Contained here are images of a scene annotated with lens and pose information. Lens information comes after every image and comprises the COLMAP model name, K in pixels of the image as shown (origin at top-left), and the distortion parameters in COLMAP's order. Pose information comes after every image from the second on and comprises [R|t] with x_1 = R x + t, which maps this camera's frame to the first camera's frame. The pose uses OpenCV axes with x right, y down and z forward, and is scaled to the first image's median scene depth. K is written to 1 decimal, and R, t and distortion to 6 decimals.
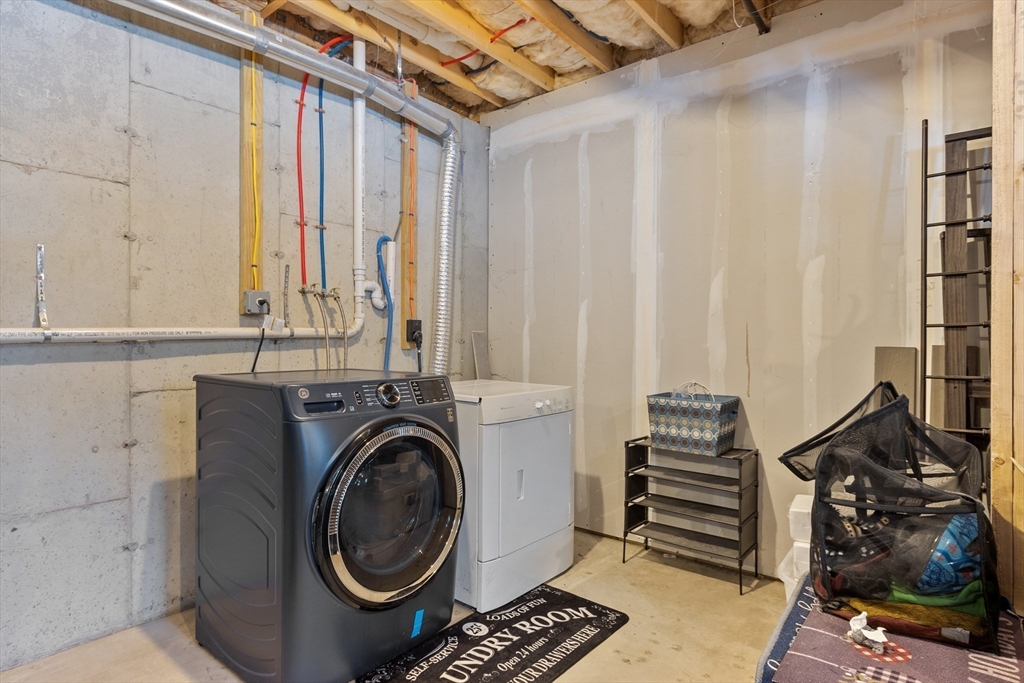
lens RADIAL K [[564.9, 0, 512.0], [0, 564.9, 341.5], [0, 0, 1]] dist [-0.000209, -0.000304]
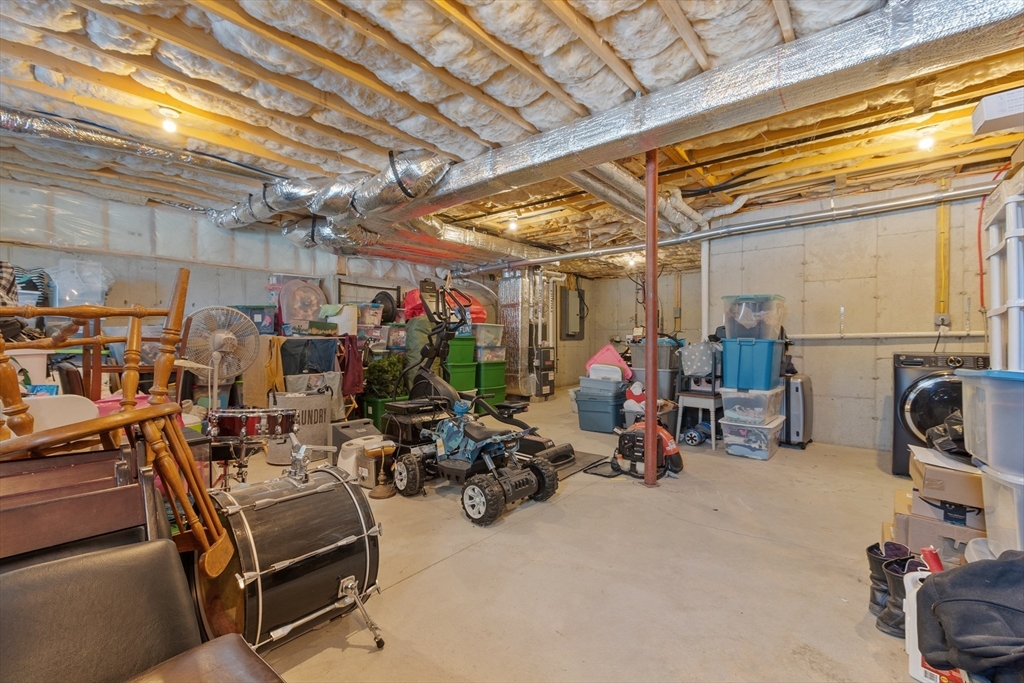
lens RADIAL K [[454.8, 0, 511.1], [0, 454.8, 339.6], [0, 0, 1]] dist [-0.001141, -0.000128]
pose [[-0.010277, -0.007003, -0.999923, 1.392769], [-0.011995, 0.999904, -0.006880, 0.040173], [0.999875, 0.011924, -0.010360, -0.629585]]
